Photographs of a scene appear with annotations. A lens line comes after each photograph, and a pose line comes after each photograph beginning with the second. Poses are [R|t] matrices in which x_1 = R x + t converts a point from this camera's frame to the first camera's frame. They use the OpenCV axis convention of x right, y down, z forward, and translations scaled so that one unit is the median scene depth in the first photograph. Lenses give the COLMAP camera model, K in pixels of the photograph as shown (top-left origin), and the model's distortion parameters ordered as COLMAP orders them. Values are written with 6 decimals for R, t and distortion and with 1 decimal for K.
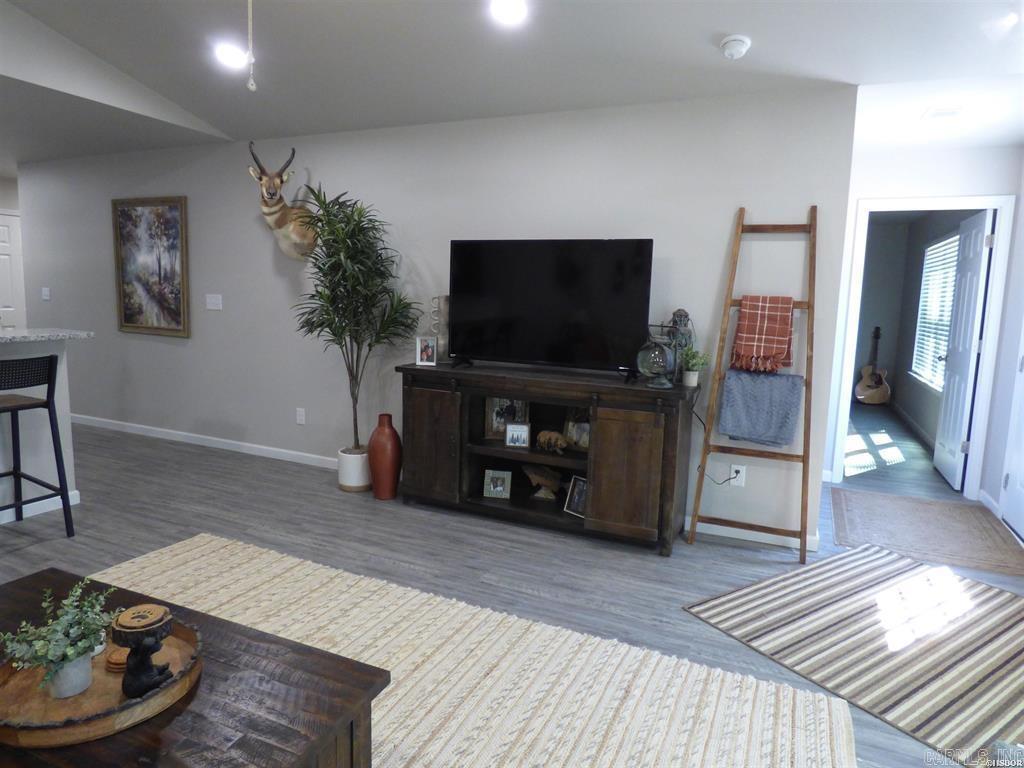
lens RADIAL K [[628.3, 0, 512.7], [0, 628.3, 384.6], [0, 0, 1]] dist [-0.024374, 0.008355]
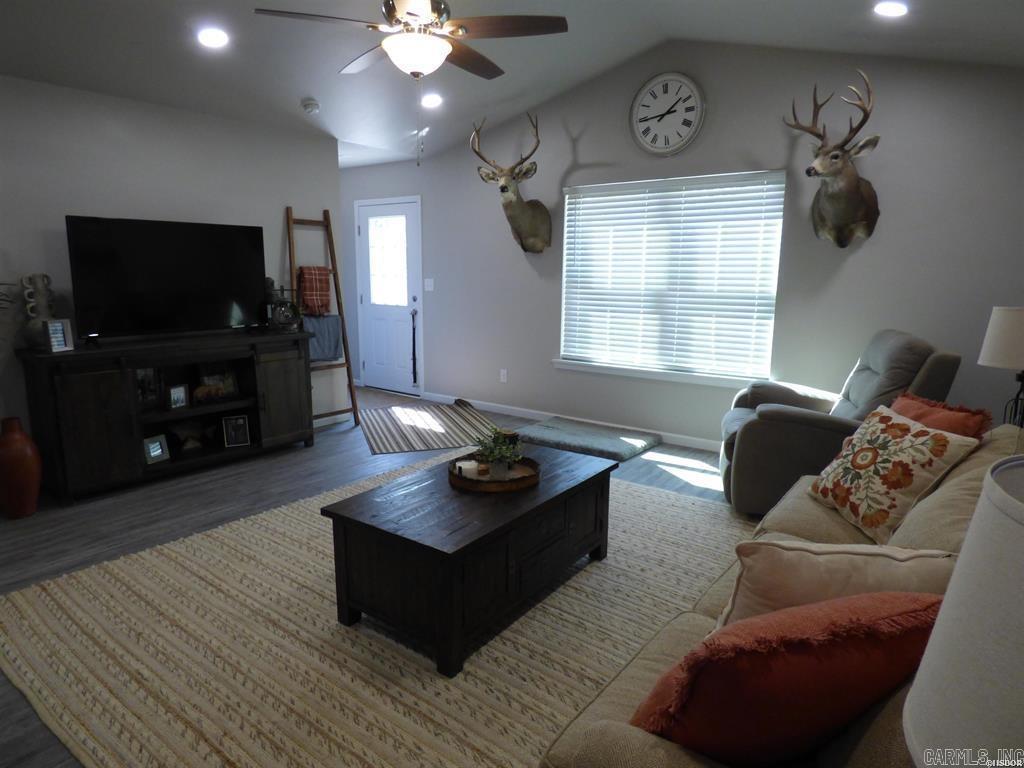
lens RADIAL K [[628.3, 0, 515.2], [0, 628.3, 383.2], [0, 0, 1]] dist [-0.024374, 0.008355]
pose [[0.216106, -0.204357, 0.954744, -0.989848], [0.132928, 0.974904, 0.178584, -0.067103], [-0.967279, 0.088319, 0.237847, 0.163615]]
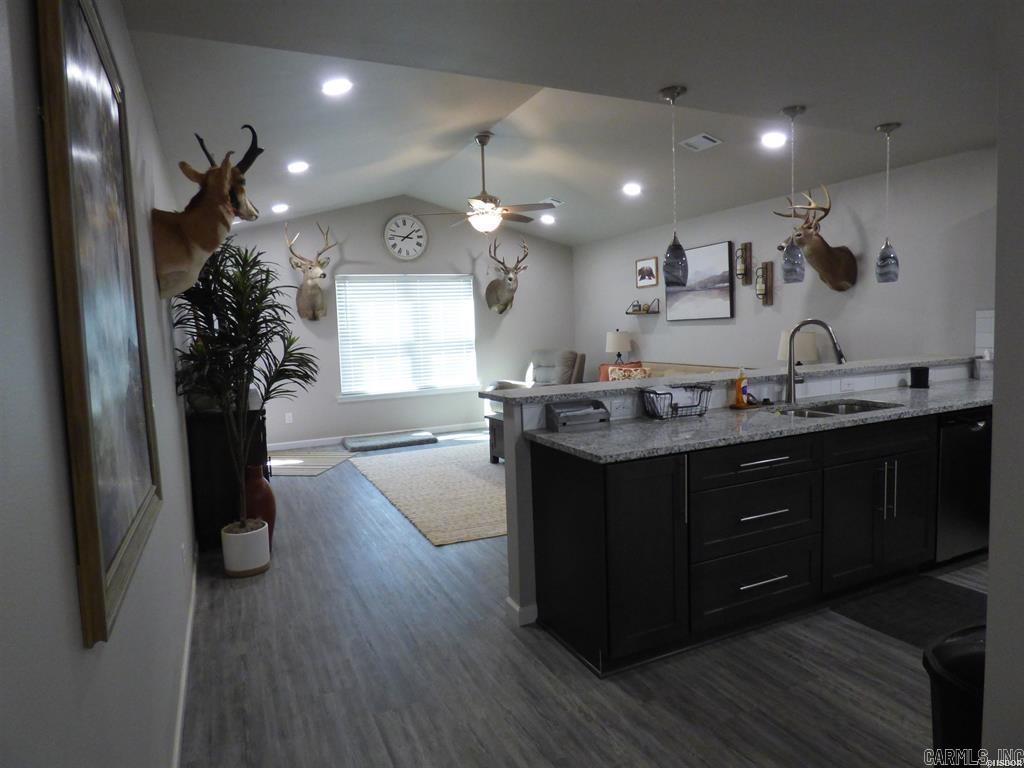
lens RADIAL K [[628.3, 0, 511.7], [0, 628.3, 381.8], [0, 0, 1]] dist [-0.024374, 0.008355]
pose [[-0.754629, -0.061535, 0.653260, -1.326907], [0.103790, 0.971864, 0.211441, -0.283124], [-0.647891, 0.227361, -0.727010, 1.661556]]
